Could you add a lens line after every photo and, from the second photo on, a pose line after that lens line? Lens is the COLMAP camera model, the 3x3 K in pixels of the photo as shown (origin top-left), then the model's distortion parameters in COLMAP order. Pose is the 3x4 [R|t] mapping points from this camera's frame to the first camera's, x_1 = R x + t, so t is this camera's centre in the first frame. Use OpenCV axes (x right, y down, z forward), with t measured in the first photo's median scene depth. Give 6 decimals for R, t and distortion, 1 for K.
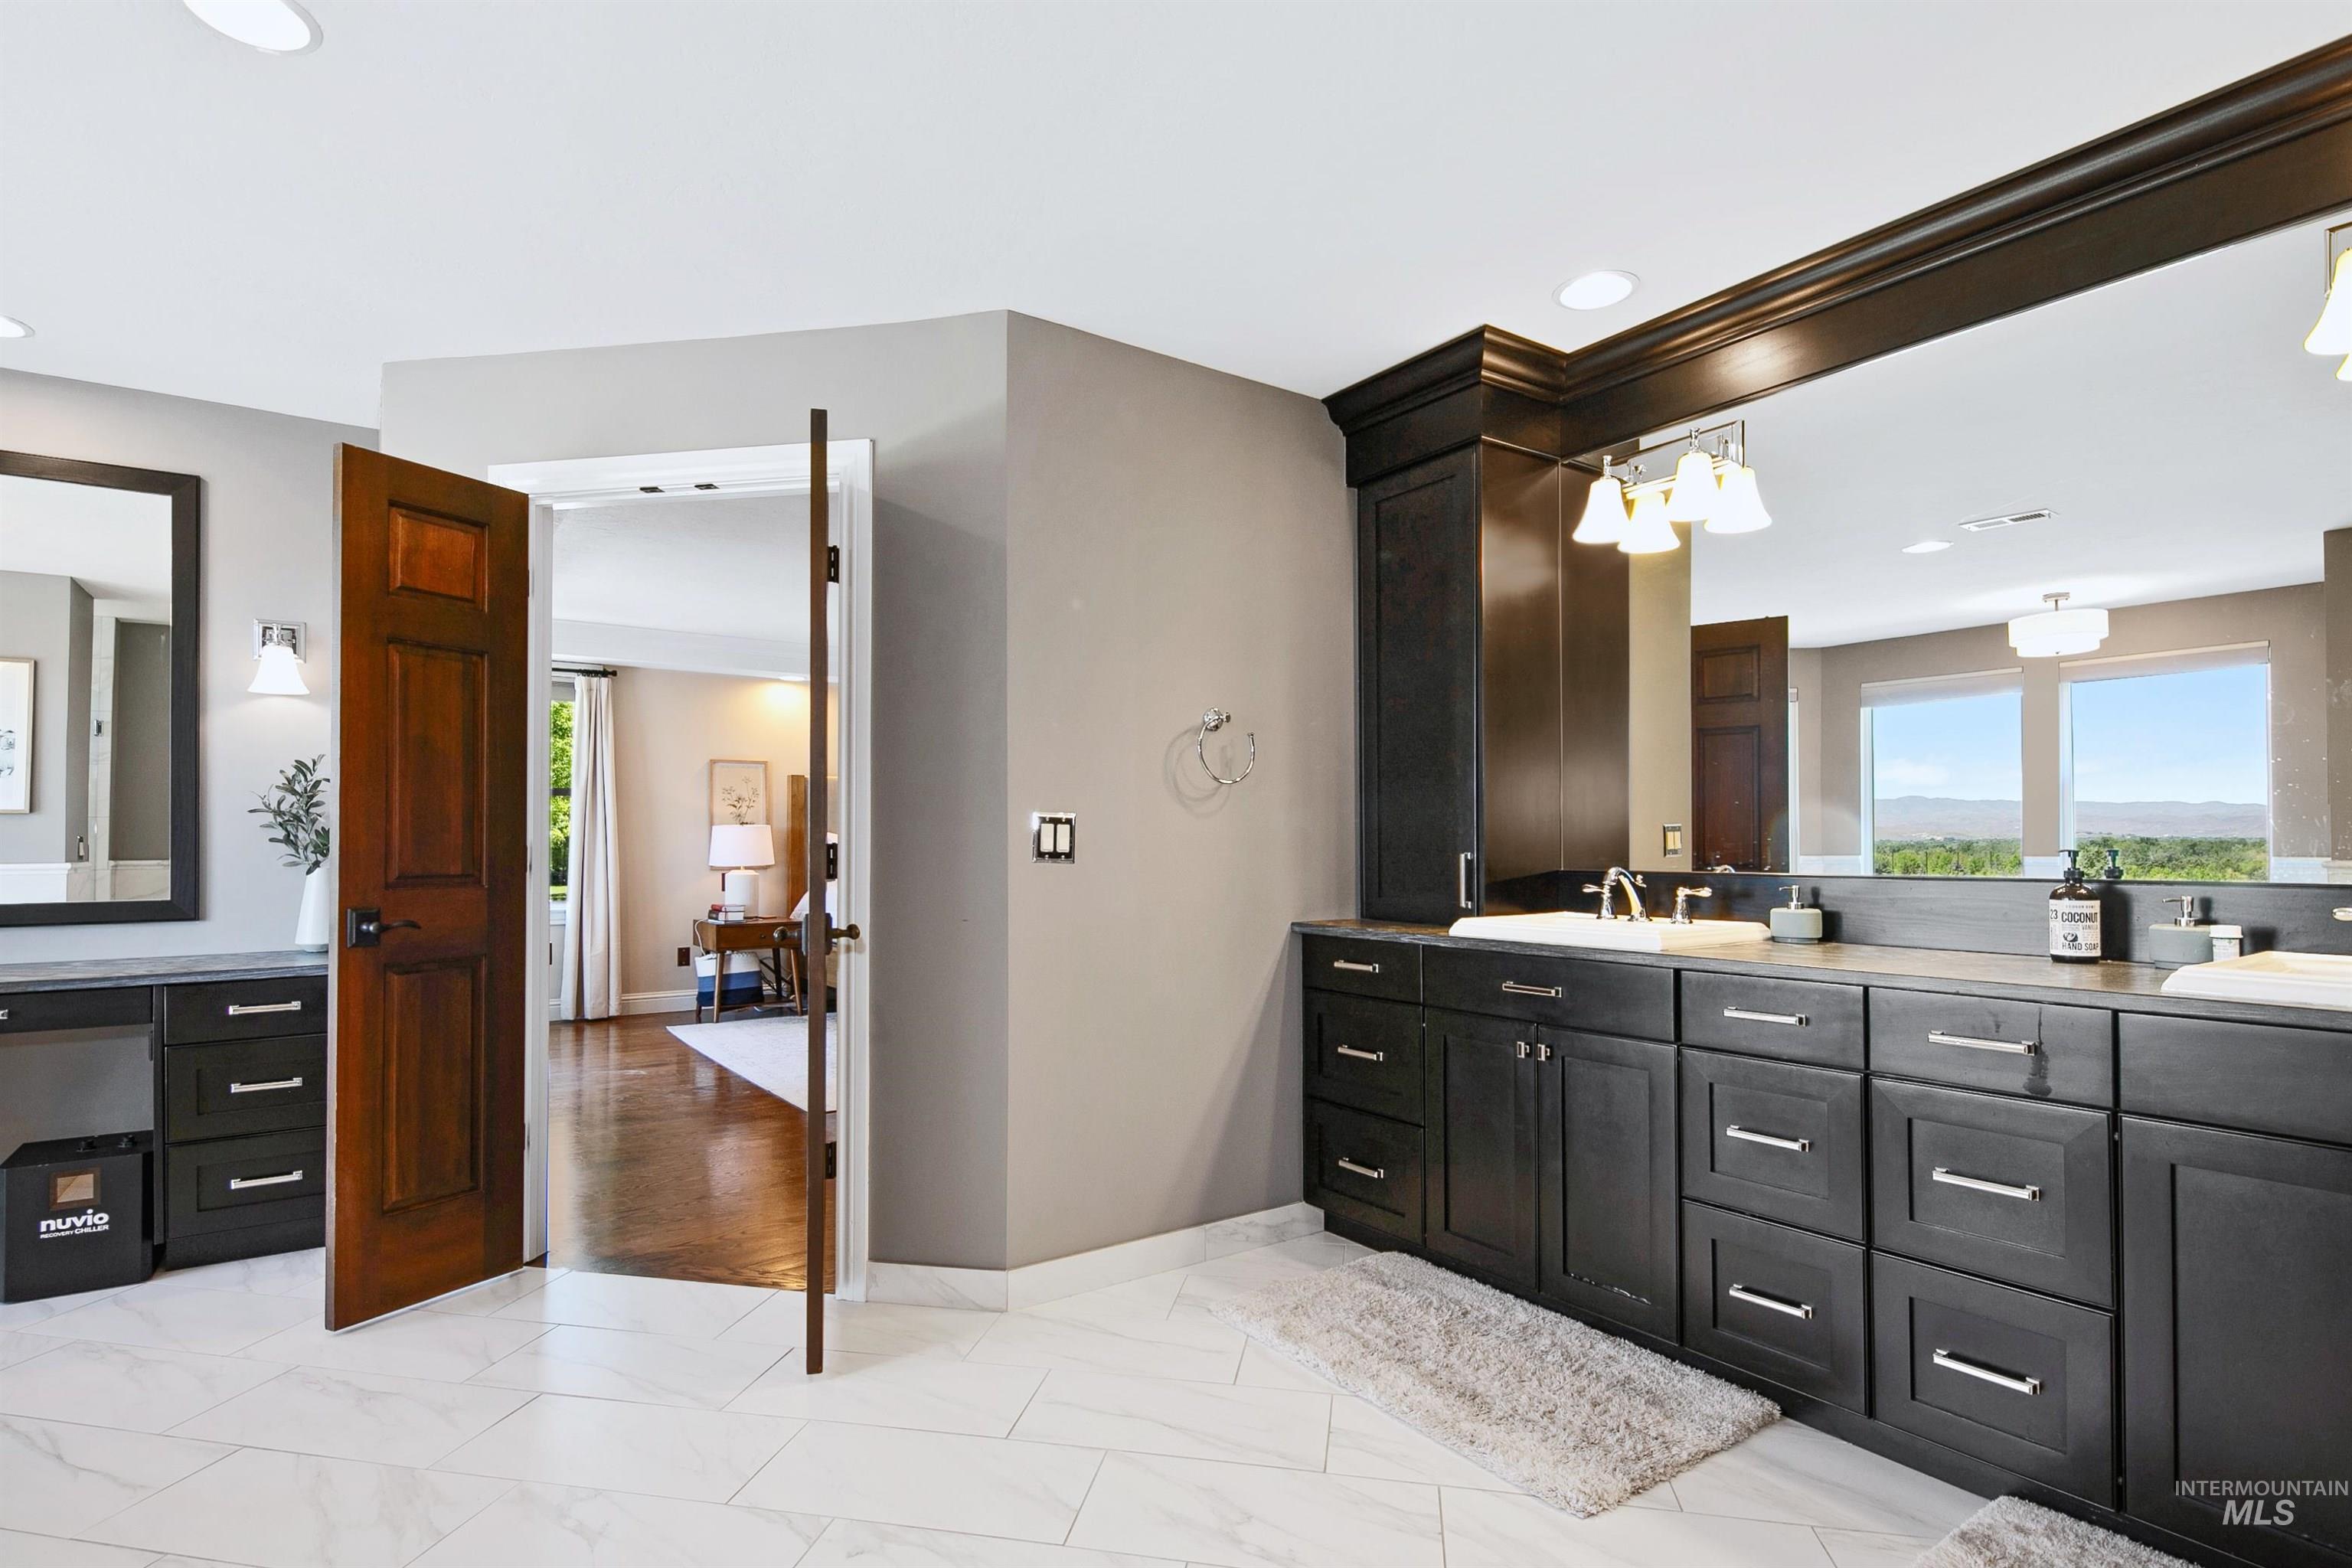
lens RADIAL K [[1149.5, 0, 1172.9], [0, 1149.5, 832.6], [0, 0, 1]] dist [-0.000711, -0.000488]
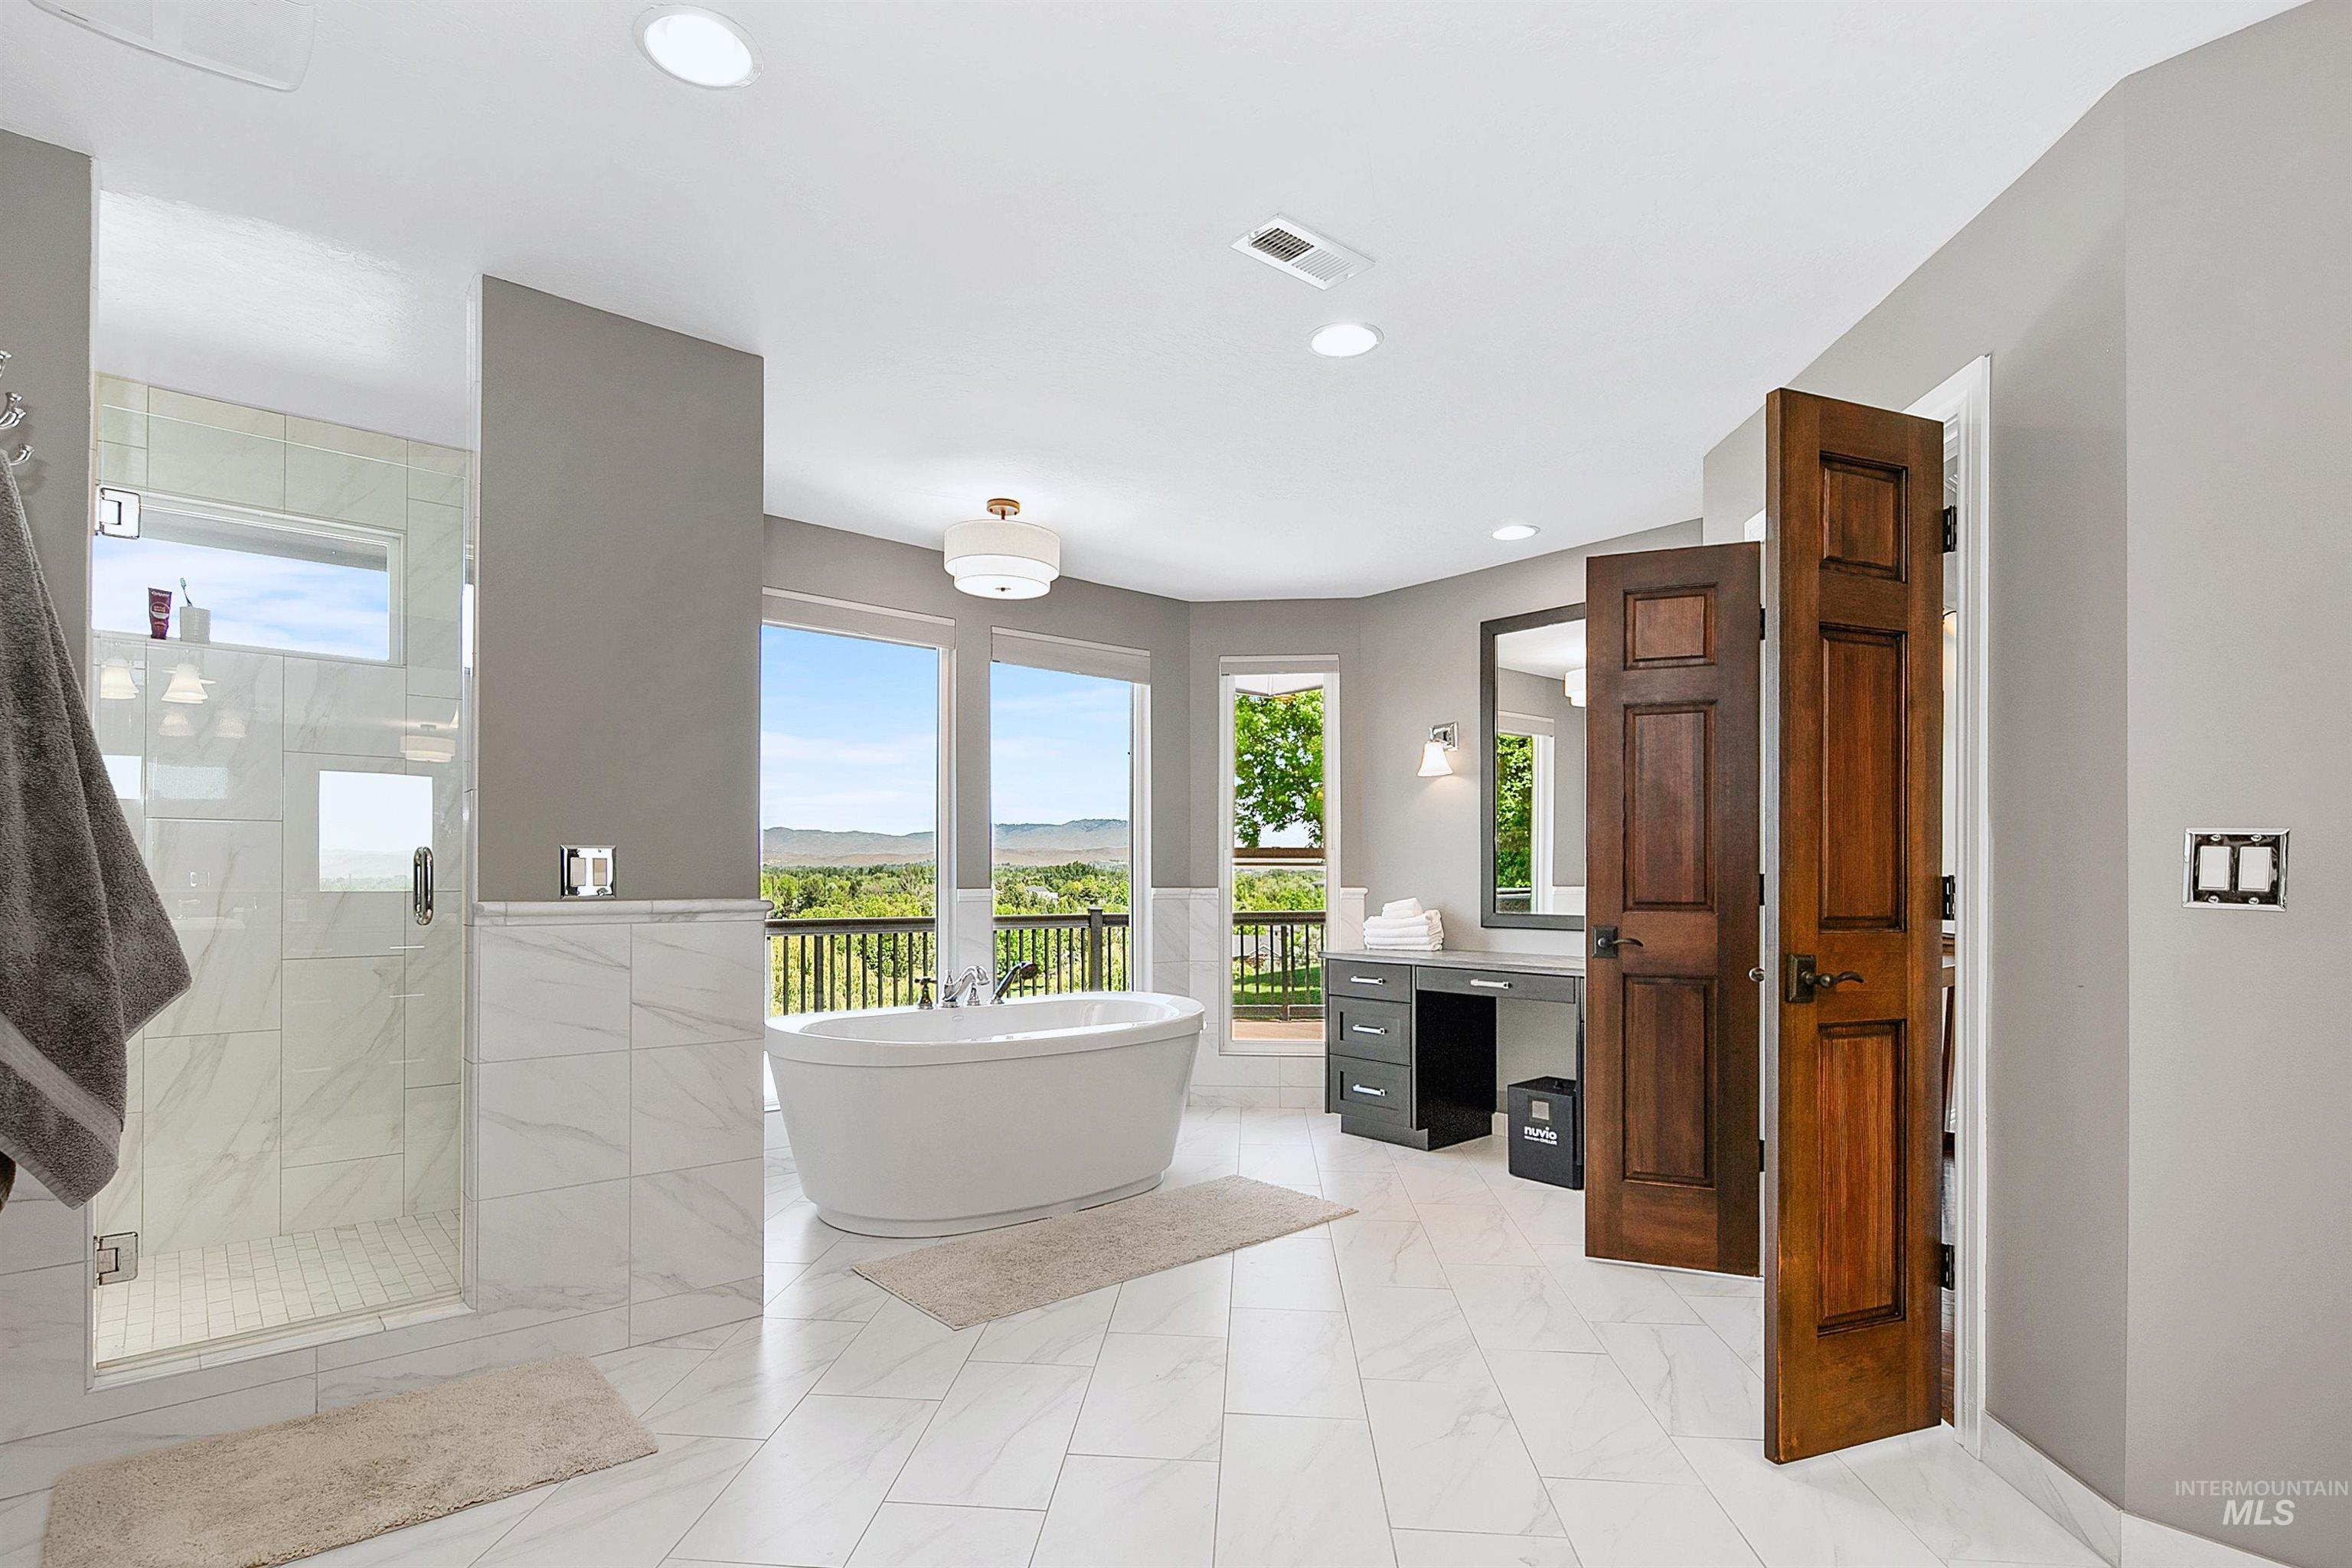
lens RADIAL K [[1192.0, 0, 1174.8], [0, 1192.0, 876.3], [0, 0, 1]] dist [0.000363, 0.000055]
pose [[0.096900, 0.002663, -0.995291, 0.492552], [0.011923, 0.999922, 0.003836, -0.000074], [0.995223, -0.012239, 0.096860, 0.378658]]
